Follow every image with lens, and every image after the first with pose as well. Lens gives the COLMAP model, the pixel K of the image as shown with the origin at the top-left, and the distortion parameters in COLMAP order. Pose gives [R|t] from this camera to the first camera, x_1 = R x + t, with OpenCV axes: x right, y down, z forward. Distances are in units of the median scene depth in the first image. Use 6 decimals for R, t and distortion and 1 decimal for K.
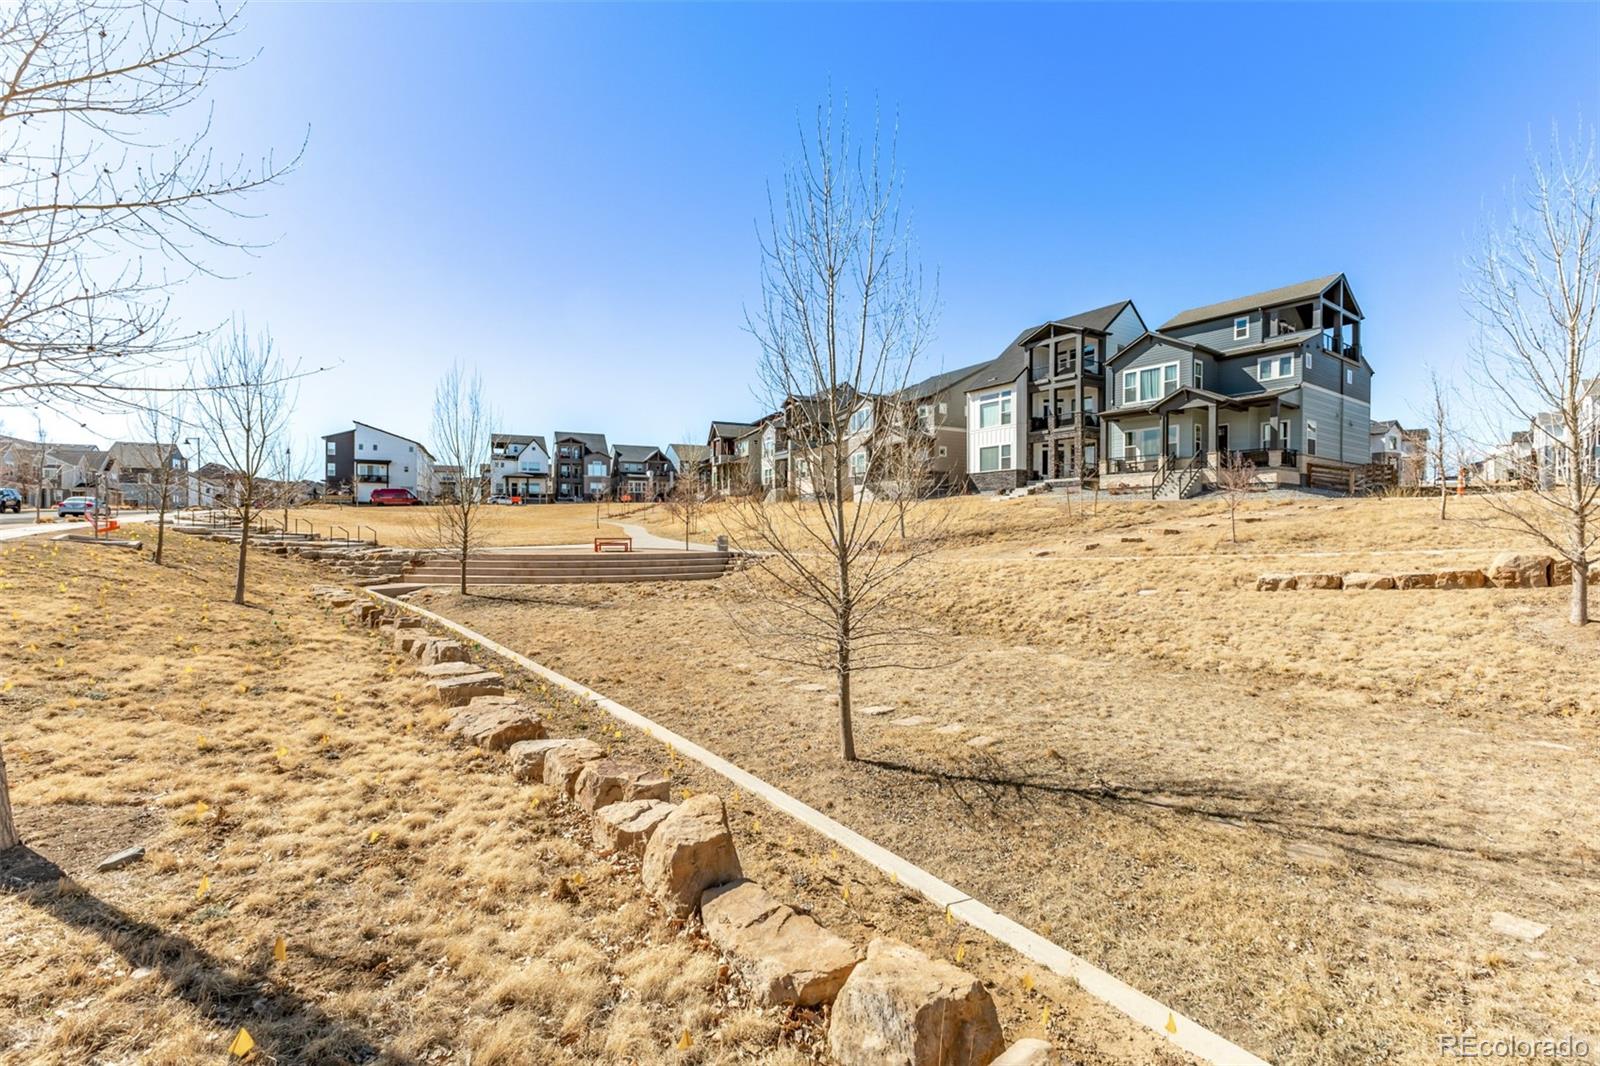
lens RADIAL K [[682.6, 0, 800.0], [0, 682.6, 533.0], [0, 0, 1]] dist [0.001317, 0.000224]
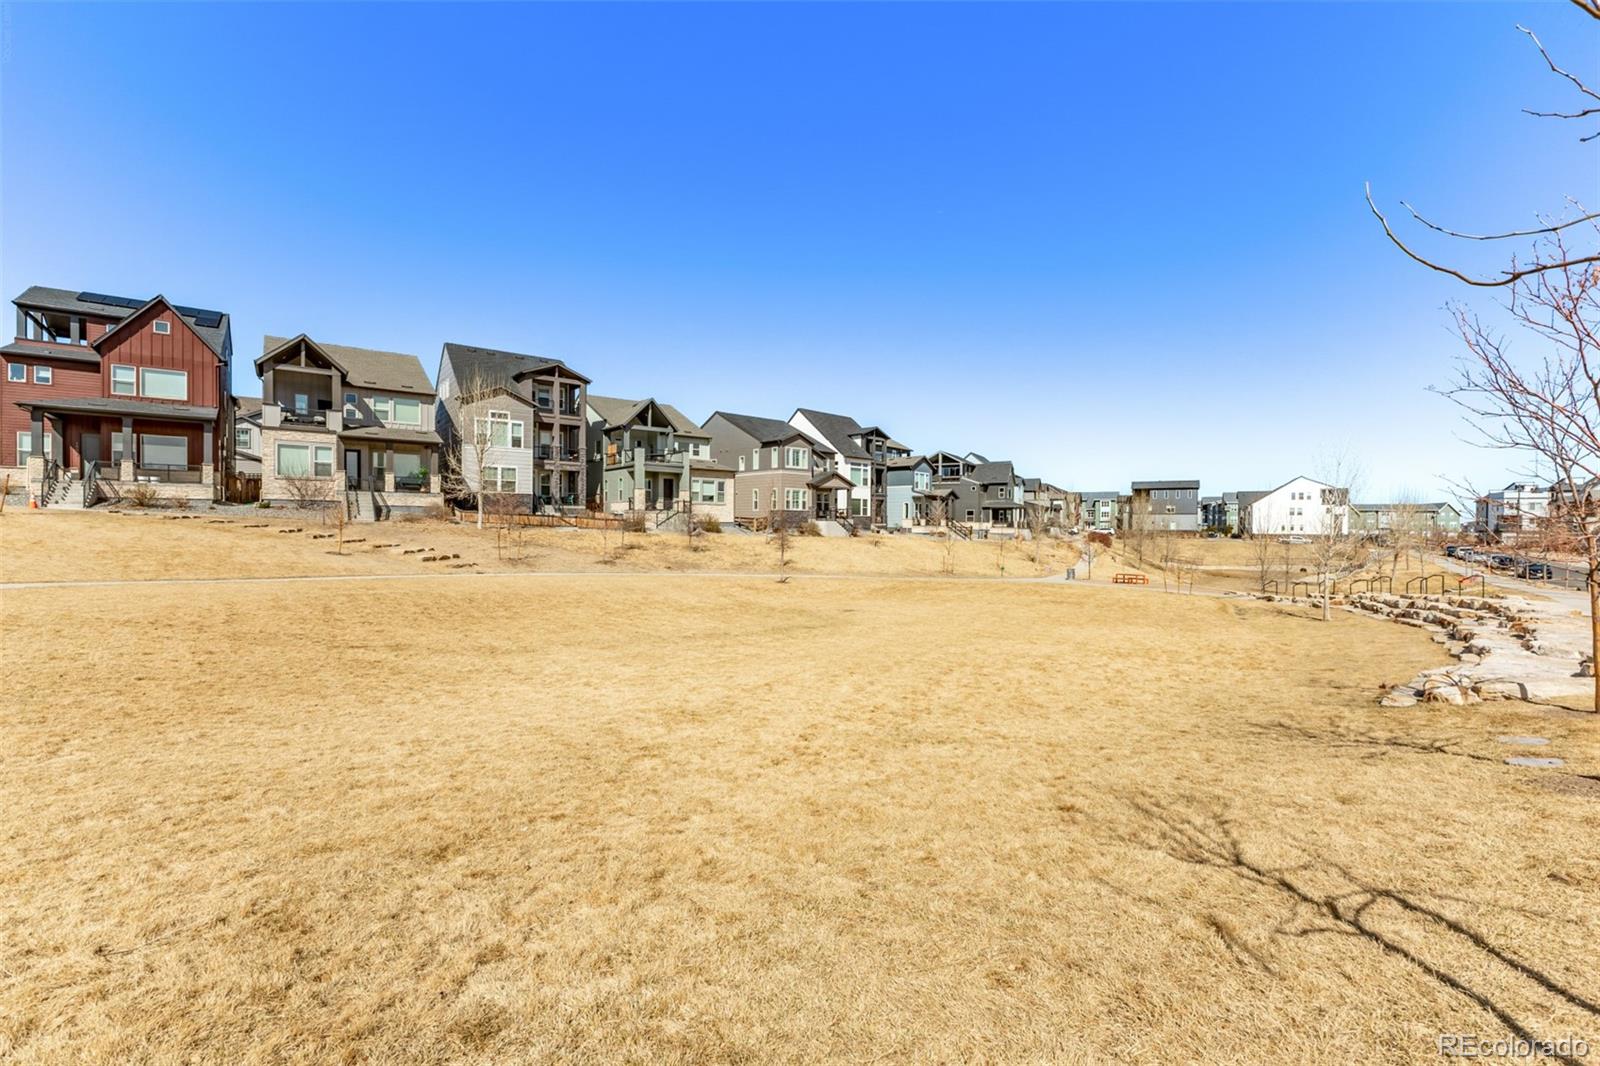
lens RADIAL K [[682.6, 0, 800.0], [0, 682.6, 533.0], [0, 0, 1]] dist [0.001317, 0.000224]
pose [[-0.202809, -0.003155, 0.979213, -0.485970], [0.004108, 0.999983, 0.004073, -0.026514], [-0.979210, 0.004848, -0.202793, 0.618013]]
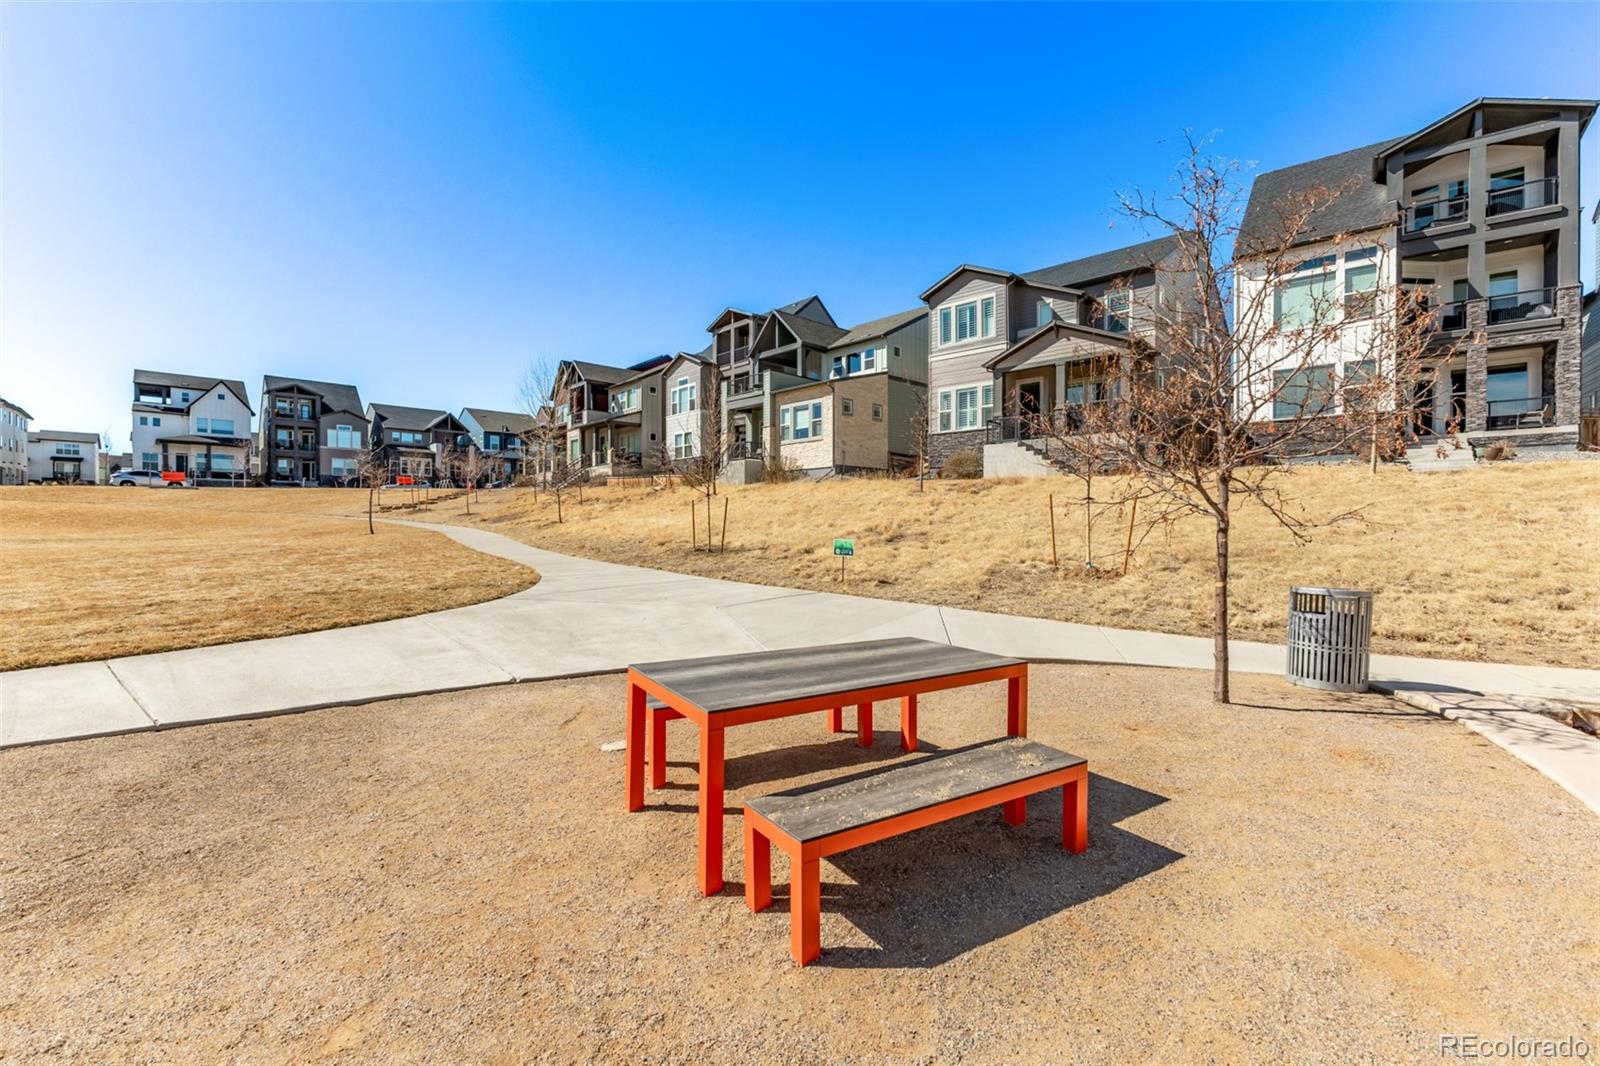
lens RADIAL K [[682.6, 0, 800.0], [0, 682.6, 533.0], [0, 0, 1]] dist [0.001317, 0.000224]
pose [[0.950932, -0.003377, 0.309383, -0.097058], [0.003604, 0.999993, -0.000164, -0.003207], [-0.309380, 0.001271, 0.950938, 0.283175]]
